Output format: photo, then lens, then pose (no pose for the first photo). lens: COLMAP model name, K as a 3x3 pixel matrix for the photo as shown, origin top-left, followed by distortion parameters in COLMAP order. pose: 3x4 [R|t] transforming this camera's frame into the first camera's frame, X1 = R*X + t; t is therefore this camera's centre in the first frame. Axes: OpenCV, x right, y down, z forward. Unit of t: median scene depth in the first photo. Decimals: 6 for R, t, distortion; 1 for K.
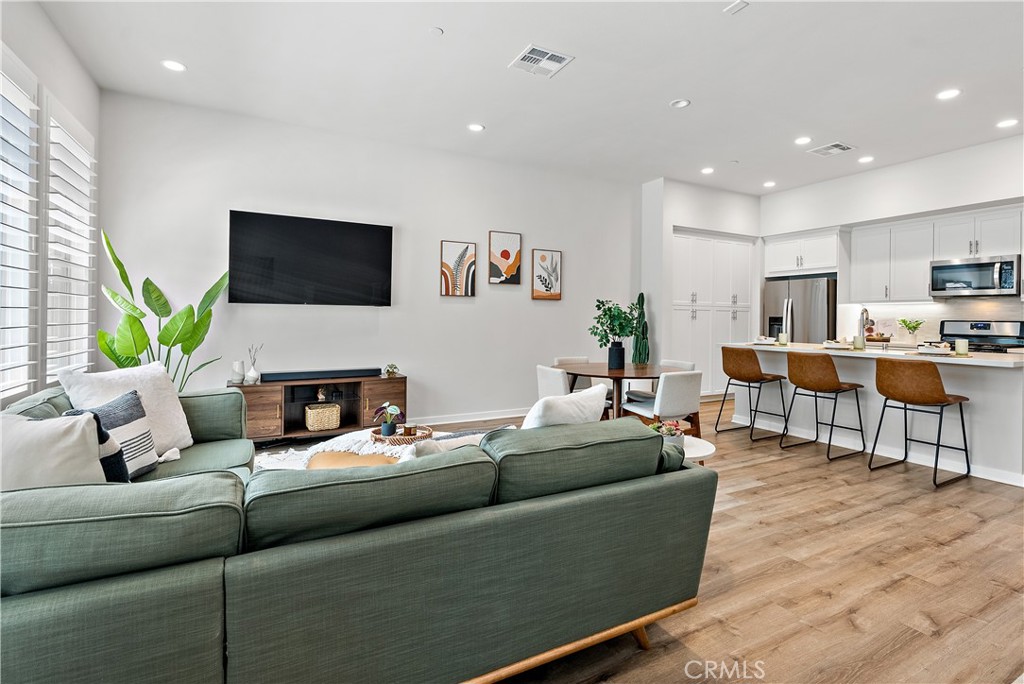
lens RADIAL K [[479.2, 0, 531.0], [0, 479.2, 317.6], [0, 0, 1]] dist [-0.010660, 0.003183]
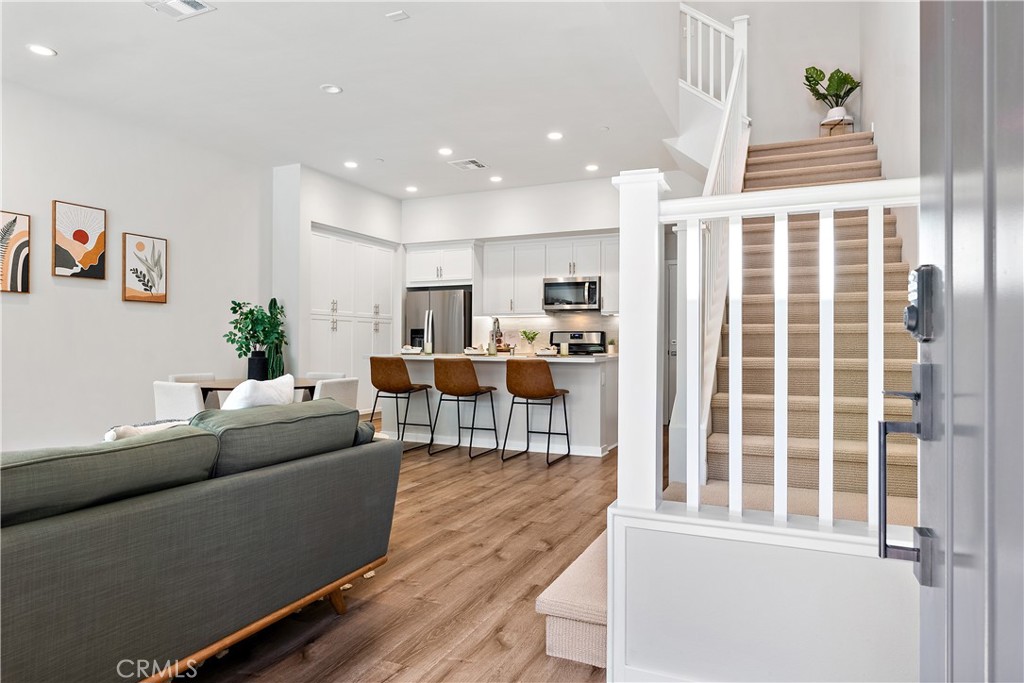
lens RADIAL K [[611.7, 0, 504.9], [0, 611.7, 335.5], [0, 0, 1]] dist [-0.008270, 0.005671]
pose [[0.804553, -0.000356, 0.593880, -0.098708], [0.005027, 0.999968, -0.006211, 0.027871], [-0.593859, 0.007982, 0.804529, -0.114351]]
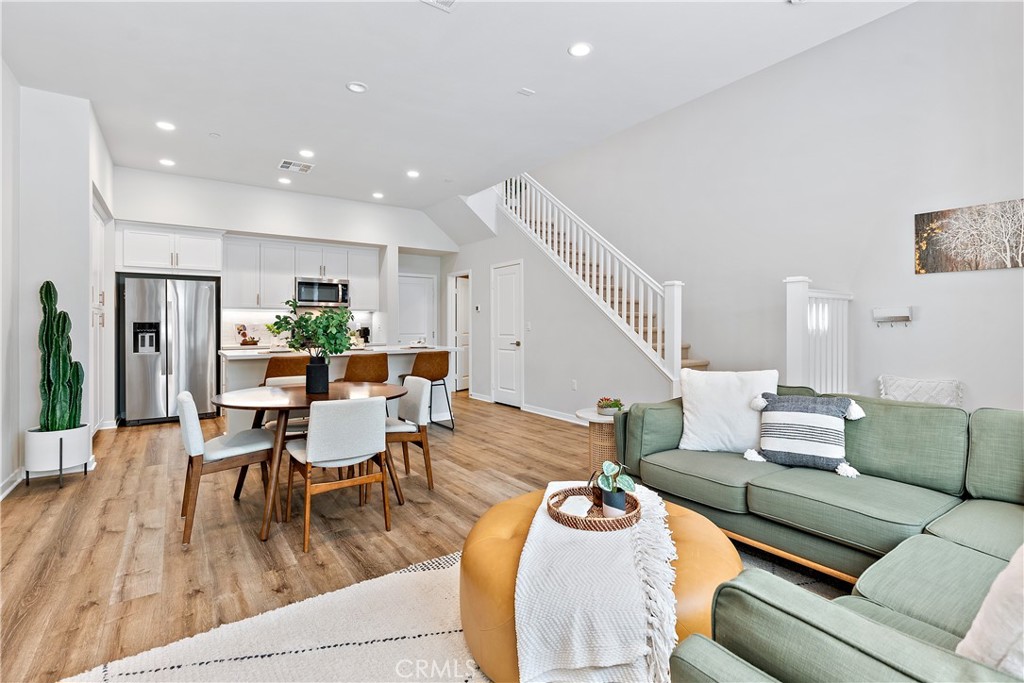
lens RADIAL K [[479.2, 0, 510.4], [0, 479.2, 319.4], [0, 0, 1]] dist [-0.010660, 0.003183]
pose [[-0.112941, 0.005083, 0.993589, -0.520406], [0.002816, 0.999985, -0.004796, -0.002252], [-0.993598, 0.002256, -0.112953, 0.687935]]
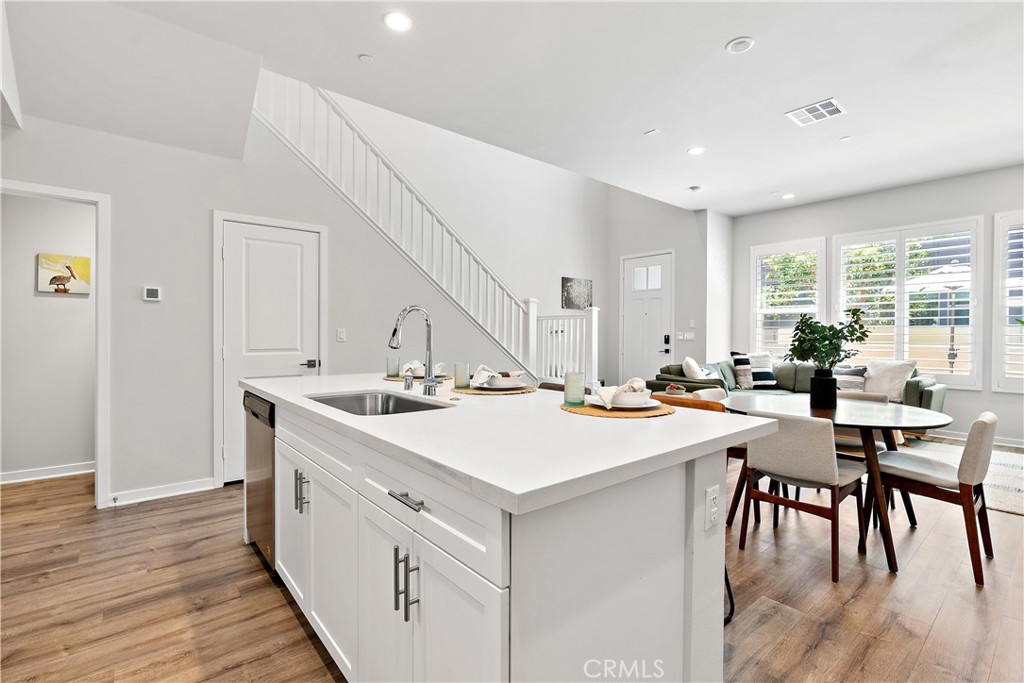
lens RADIAL K [[479.2, 0, 522.6], [0, 479.2, 336.0], [0, 0, 1]] dist [-0.010660, 0.003183]
pose [[-0.979035, -0.014302, -0.203191, 0.650117], [-0.015182, 0.999881, 0.002772, 0.006390], [0.203127, 0.005799, -0.979135, 1.405443]]
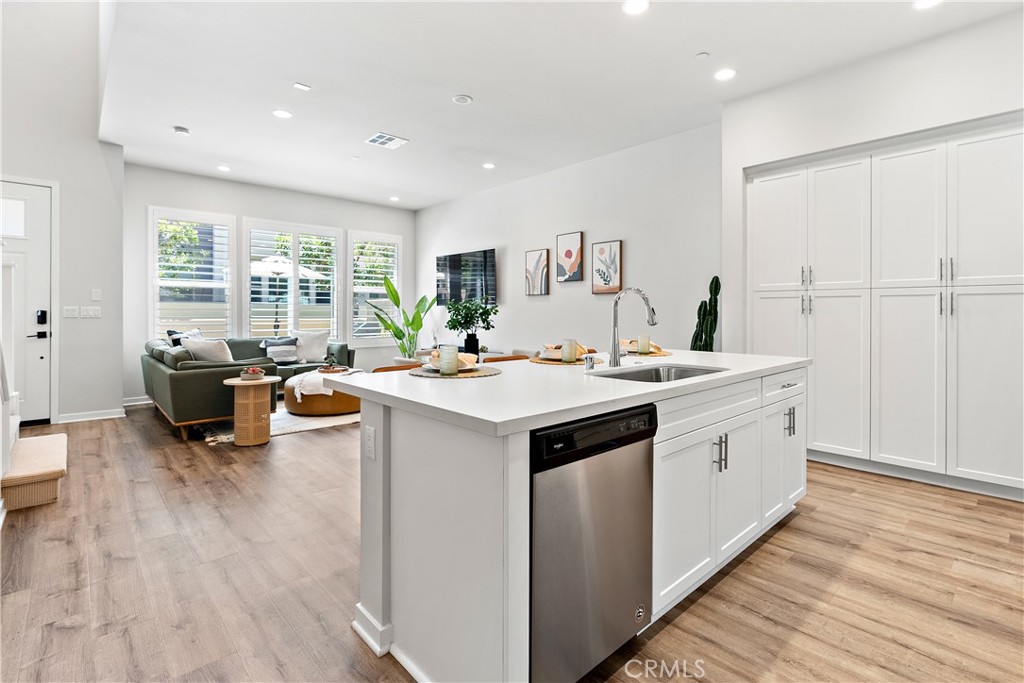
lens RADIAL K [[479.2, 0, 520.6], [0, 479.2, 311.8], [0, 0, 1]] dist [-0.010660, 0.003183]
pose [[0.255974, -0.010274, -0.966629, 1.106750], [-0.003153, 0.999929, -0.011463, 0.011648], [0.966678, 0.005982, 0.255924, 0.724107]]
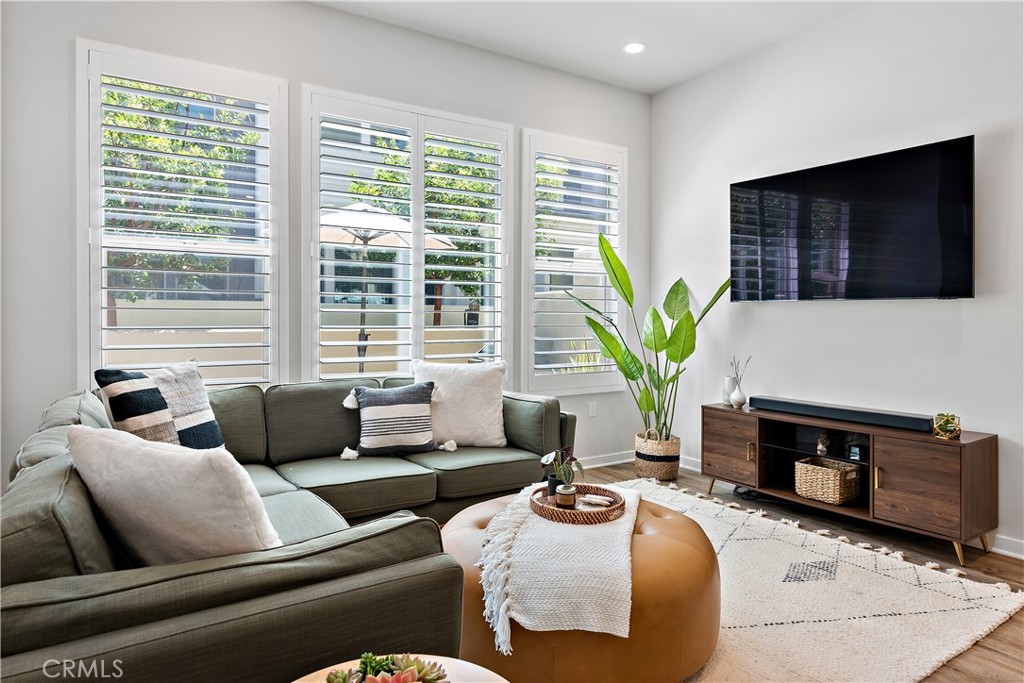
lens RADIAL K [[611.7, 0, 509.5], [0, 611.7, 316.9], [0, 0, 1]] dist [-0.008270, 0.005671]
pose [[0.074666, -0.008410, -0.997173, 0.298049], [-0.007866, 0.999928, -0.009022, 0.005276], [0.997178, 0.008518, 0.074595, 0.489160]]
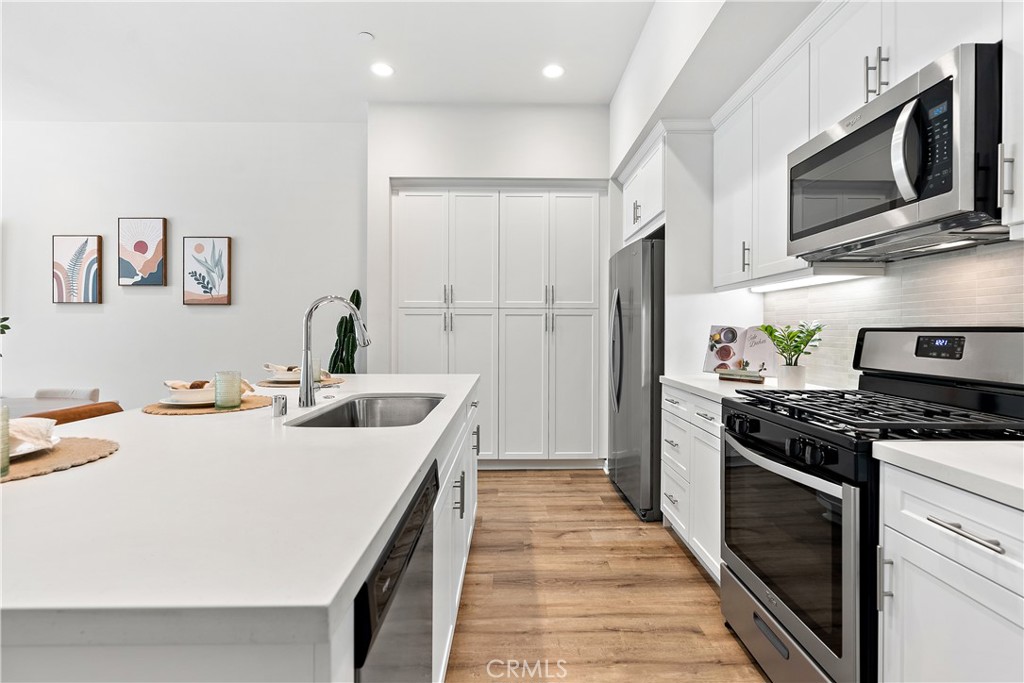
lens RADIAL K [[479.2, 0, 522.1], [0, 479.2, 330.6], [0, 0, 1]] dist [-0.010660, 0.003183]
pose [[0.888597, -0.008028, -0.458618, 0.957705], [0.005875, 0.999964, -0.006120, 0.010027], [0.458650, 0.002744, 0.888613, 0.707151]]
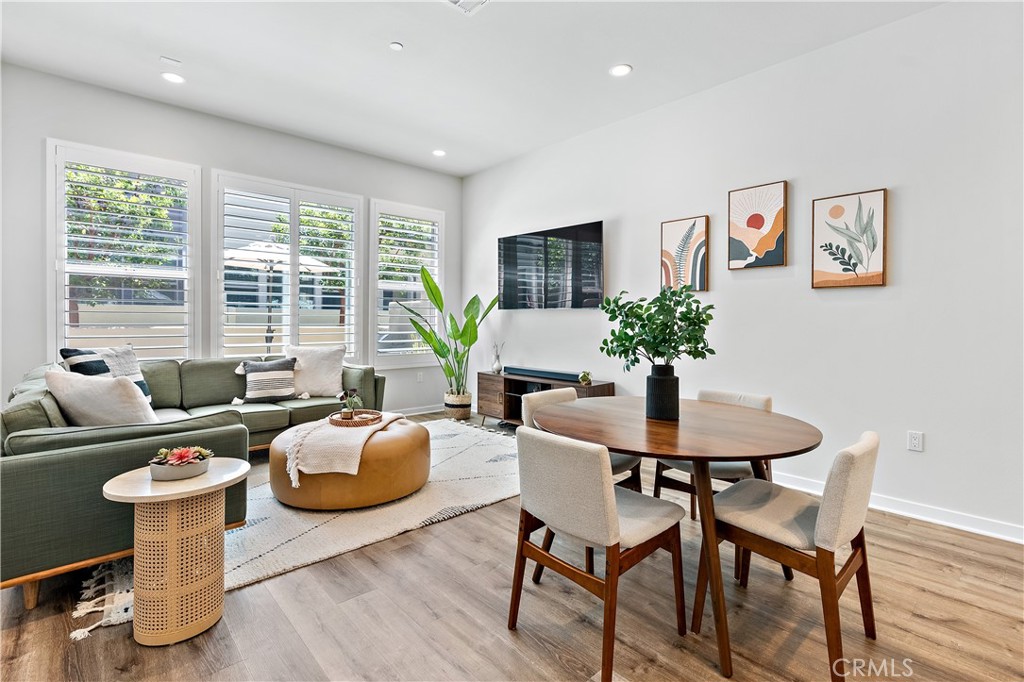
lens RADIAL K [[479.2, 0, 517.2], [0, 479.2, 320.6], [0, 0, 1]] dist [-0.010660, 0.003183]
pose [[0.241283, -0.004589, -0.970444, 0.555092], [-0.009245, 0.999933, -0.007028, 0.006971], [0.970411, 0.010668, 0.241225, 0.636702]]
